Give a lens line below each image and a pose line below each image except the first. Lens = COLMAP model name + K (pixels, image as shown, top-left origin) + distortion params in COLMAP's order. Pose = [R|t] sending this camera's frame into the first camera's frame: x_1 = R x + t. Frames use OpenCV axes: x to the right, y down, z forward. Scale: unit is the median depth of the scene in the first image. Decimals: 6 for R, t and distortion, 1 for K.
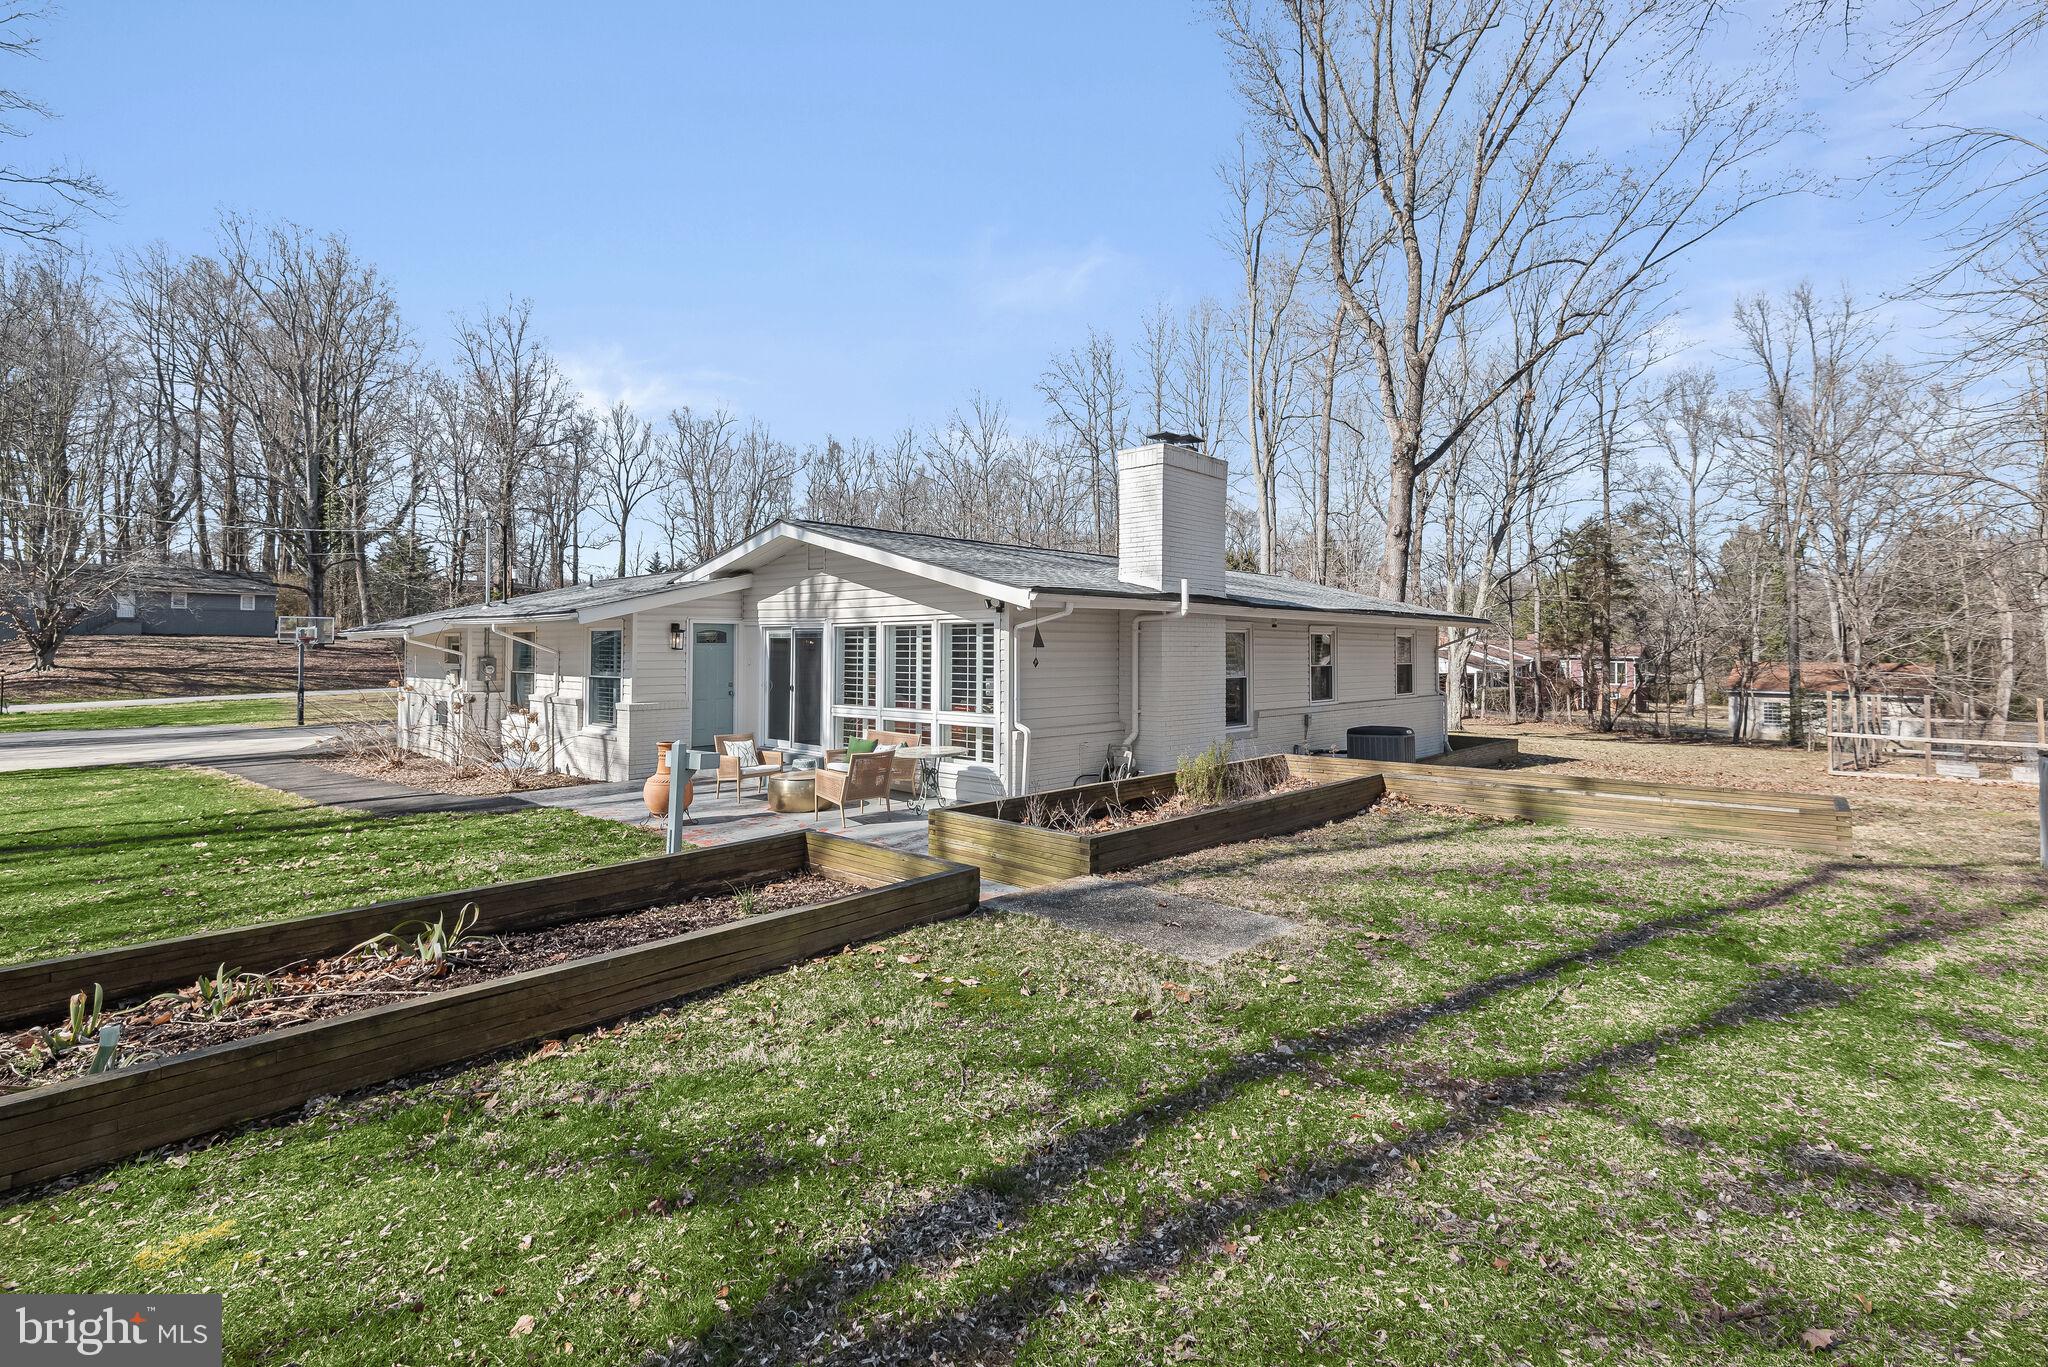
lens RADIAL K [[948.5, 0, 1071.9], [0, 948.5, 682.2], [0, 0, 1]] dist [0.027342, -0.012250]
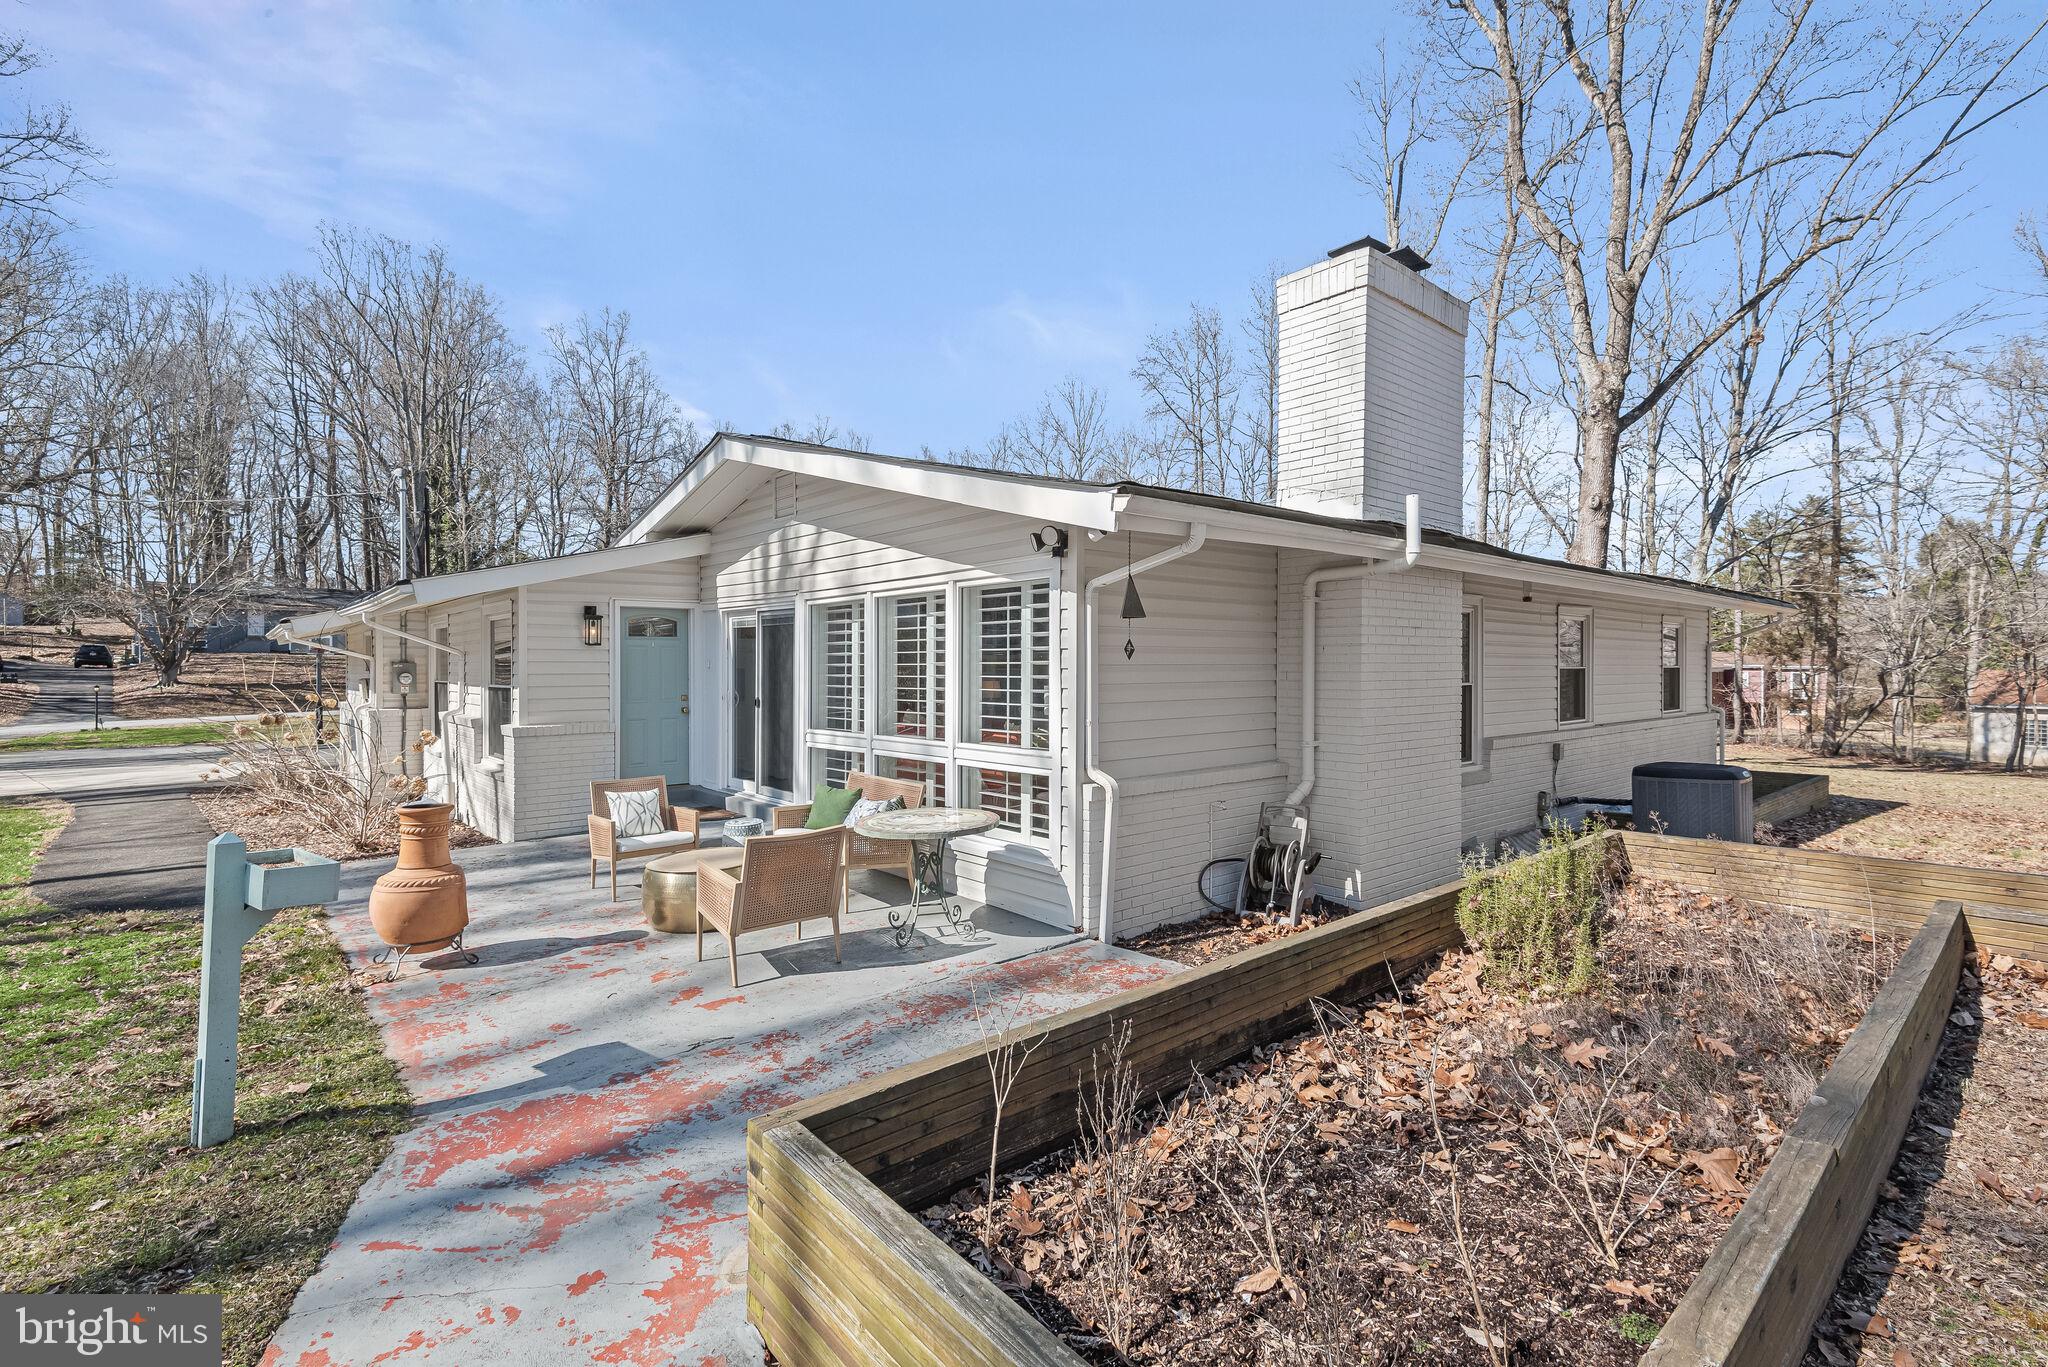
lens RADIAL K [[948.5, 0, 1054.8], [0, 948.5, 705.3], [0, 0, 1]] dist [0.027342, -0.012250]
pose [[0.992578, -0.000251, -0.121611, -0.005118], [0.001220, 0.999968, 0.007897, 0.001412], [0.121605, -0.007986, 0.992546, 0.163664]]
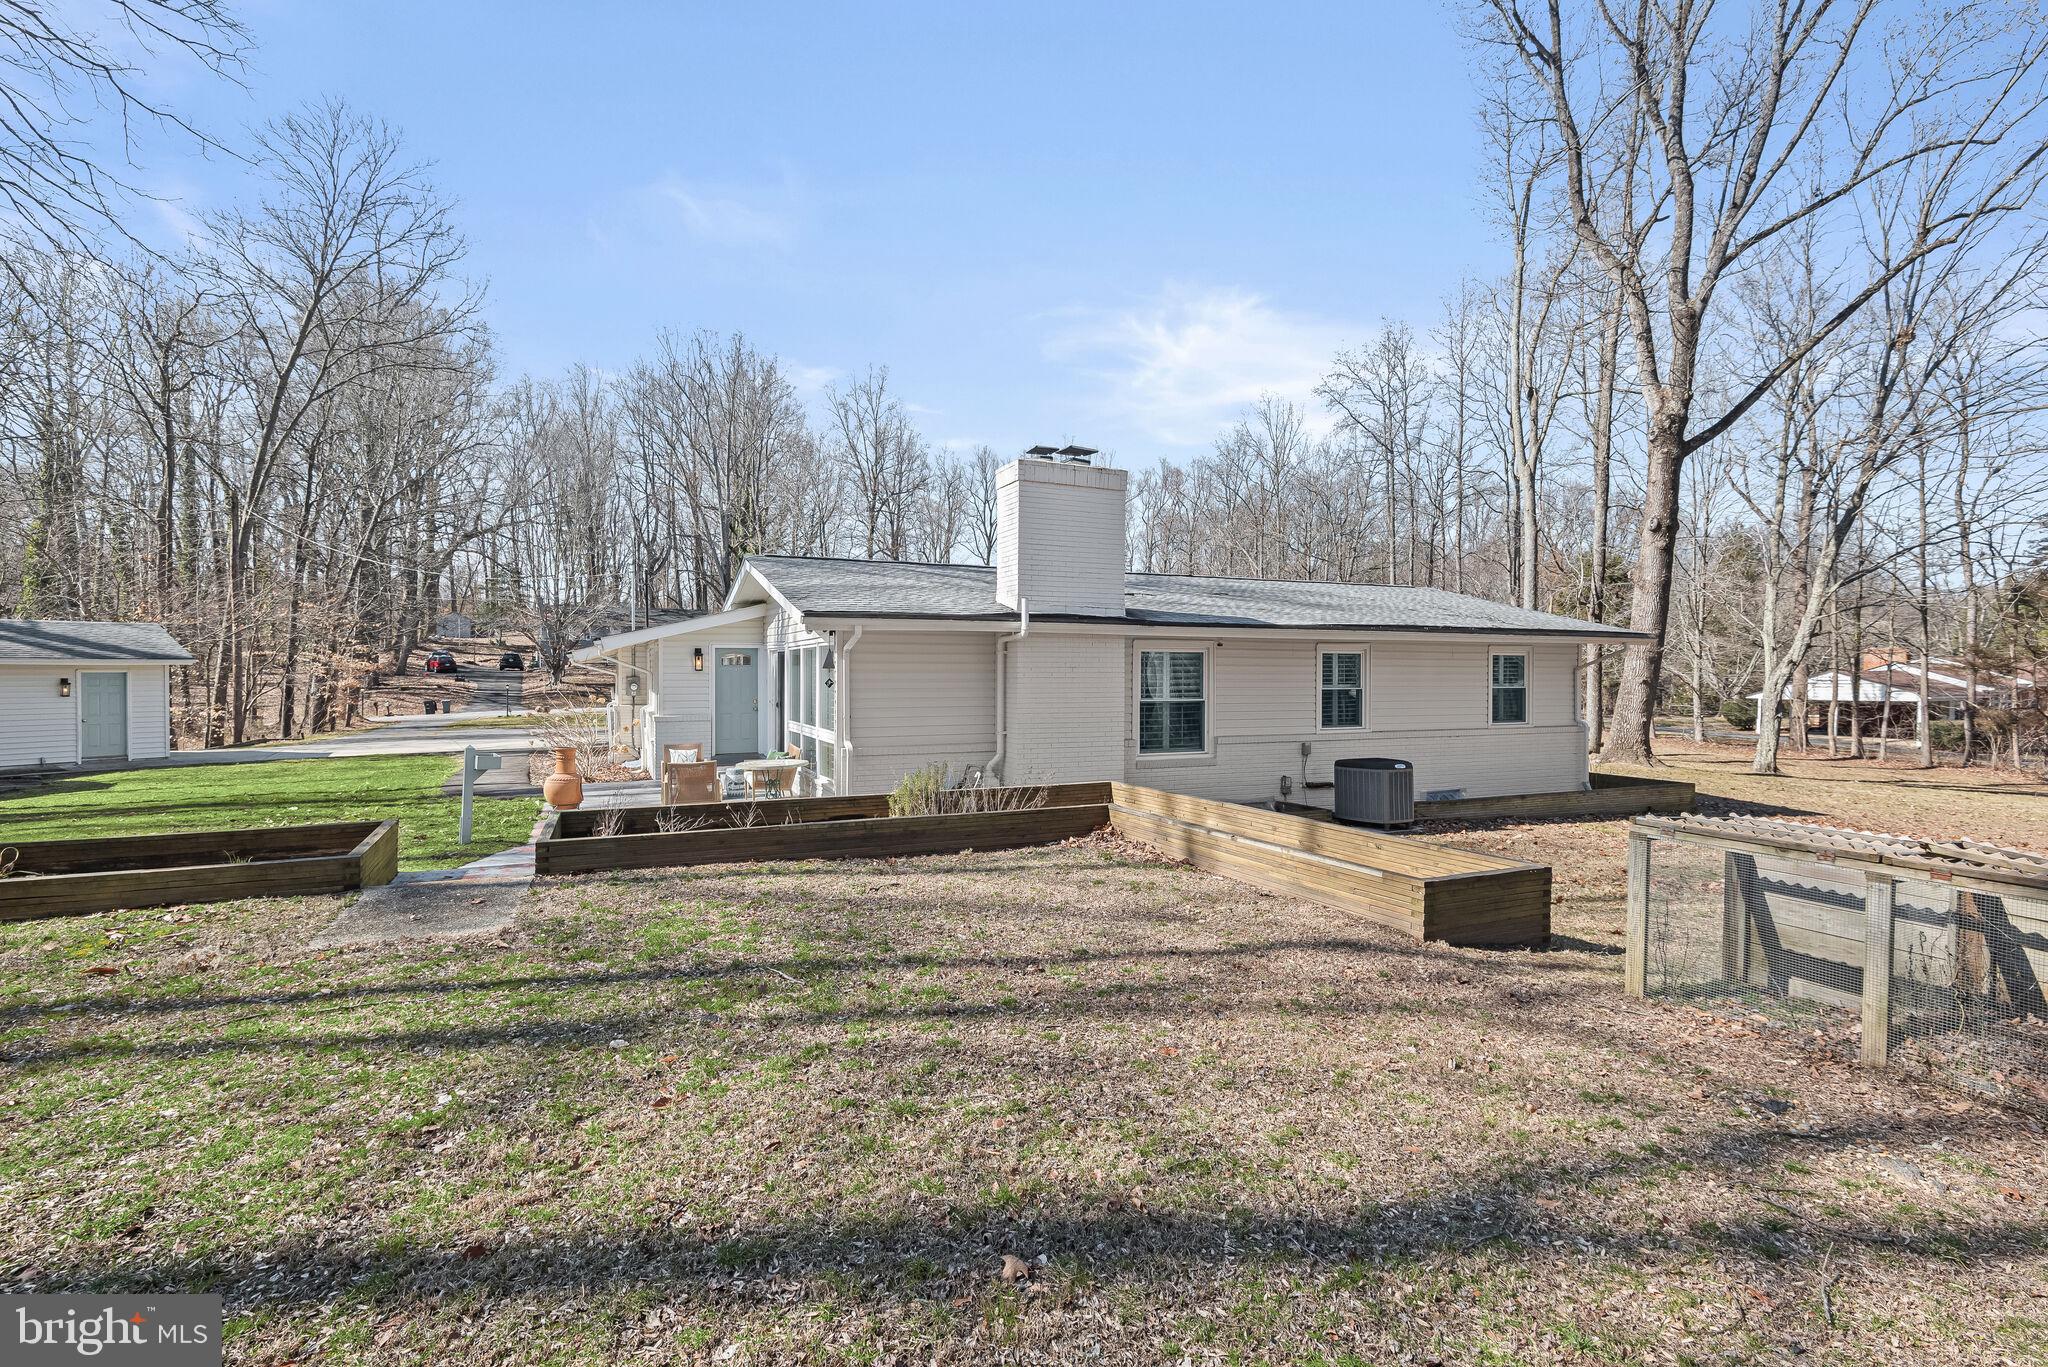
lens RADIAL K [[948.5, 0, 1049.8], [0, 948.5, 723.6], [0, 0, 1]] dist [0.027342, -0.012250]
pose [[0.920357, 0.022414, -0.390436, 0.192622], [-0.013864, 0.999599, 0.024703, -0.001562], [0.390833, -0.017322, 0.920298, 0.039955]]
